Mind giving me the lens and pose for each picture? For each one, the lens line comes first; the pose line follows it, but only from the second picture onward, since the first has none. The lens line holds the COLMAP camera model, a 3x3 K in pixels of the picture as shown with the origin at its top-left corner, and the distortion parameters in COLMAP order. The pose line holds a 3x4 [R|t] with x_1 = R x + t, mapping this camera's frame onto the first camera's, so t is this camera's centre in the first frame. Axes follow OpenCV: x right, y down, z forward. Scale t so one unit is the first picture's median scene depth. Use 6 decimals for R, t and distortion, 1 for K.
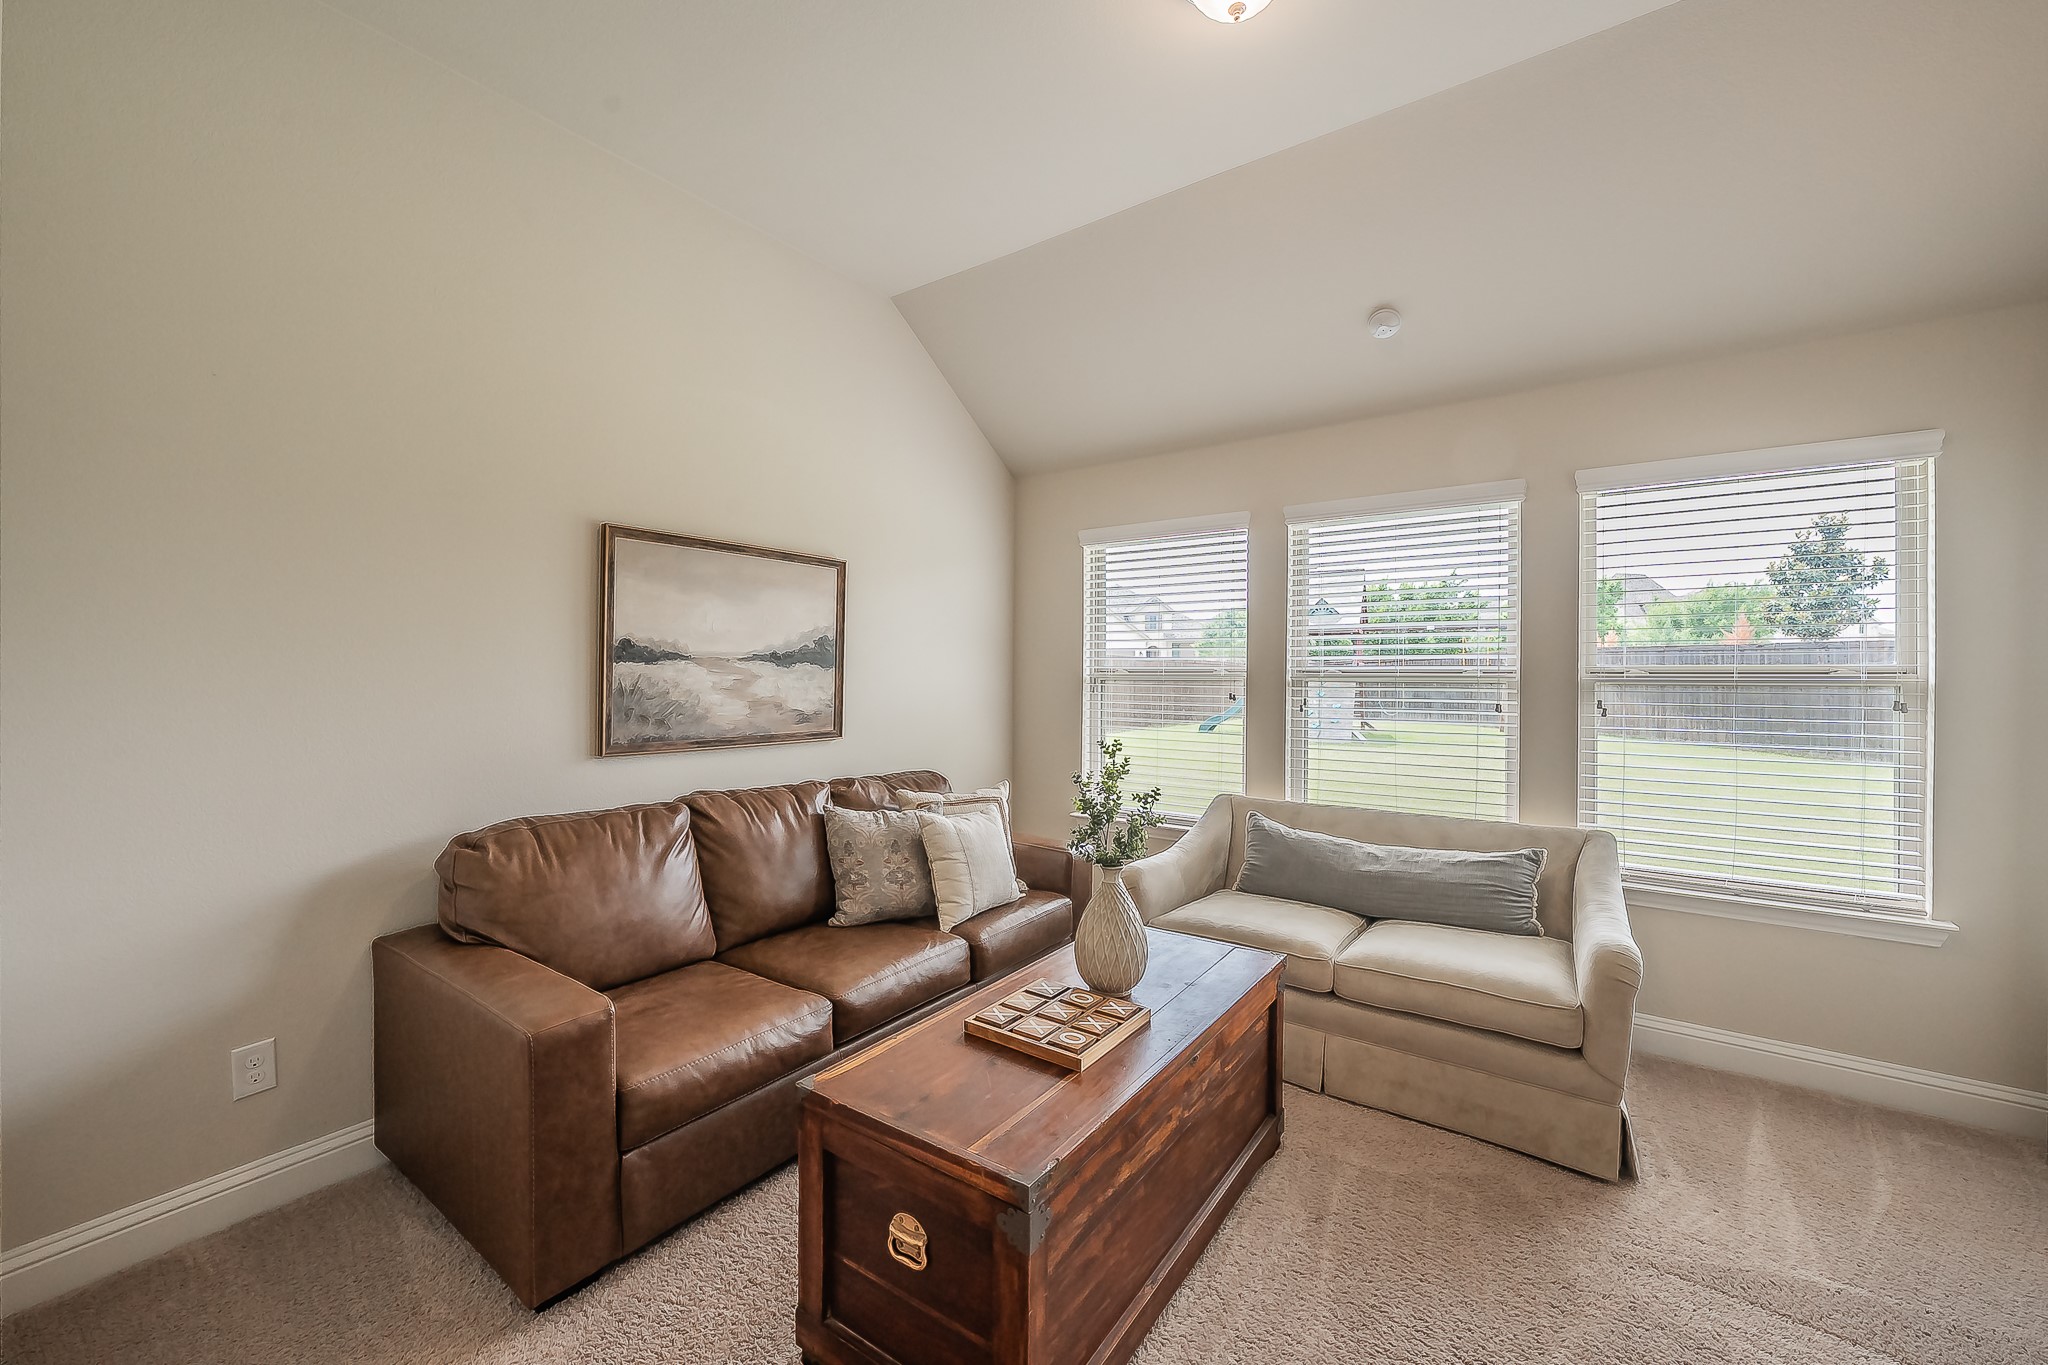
lens RADIAL K [[812.4, 0, 1019.5], [0, 812.4, 681.3], [0, 0, 1]] dist [0.010874, -0.000166]
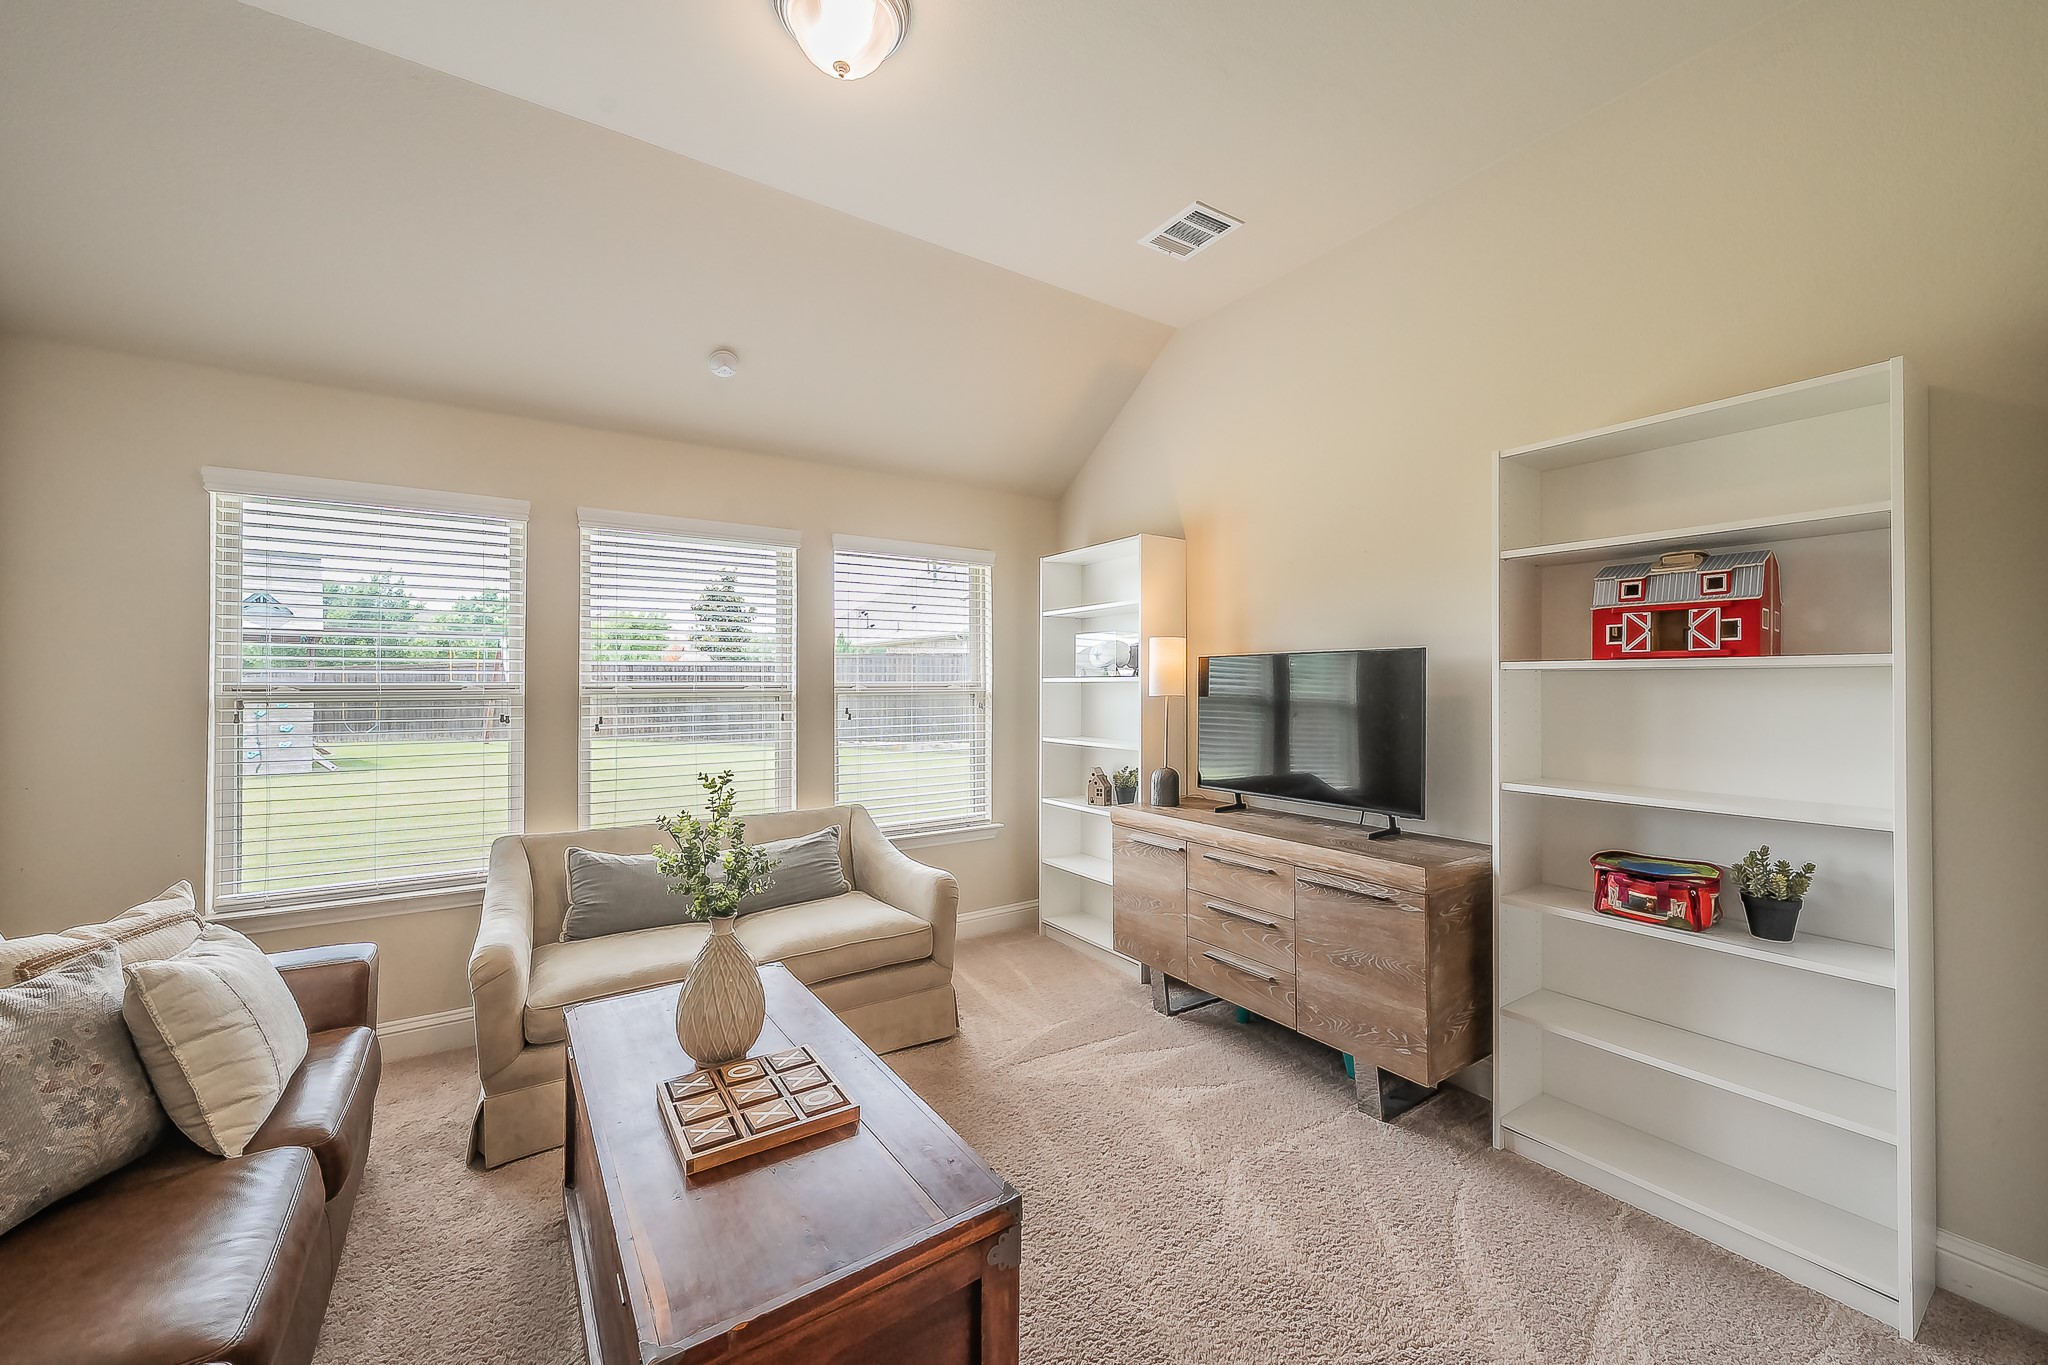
lens RADIAL K [[799.2, 0, 1007.6], [0, 799.2, 681.5], [0, 0, 1]] dist [-0.000587, 0.000539]
pose [[0.335285, 0.000122, 0.942117, -0.420799], [0.018385, 0.999809, -0.006673, -0.005858], [-0.941937, 0.019558, 0.335219, 0.302814]]
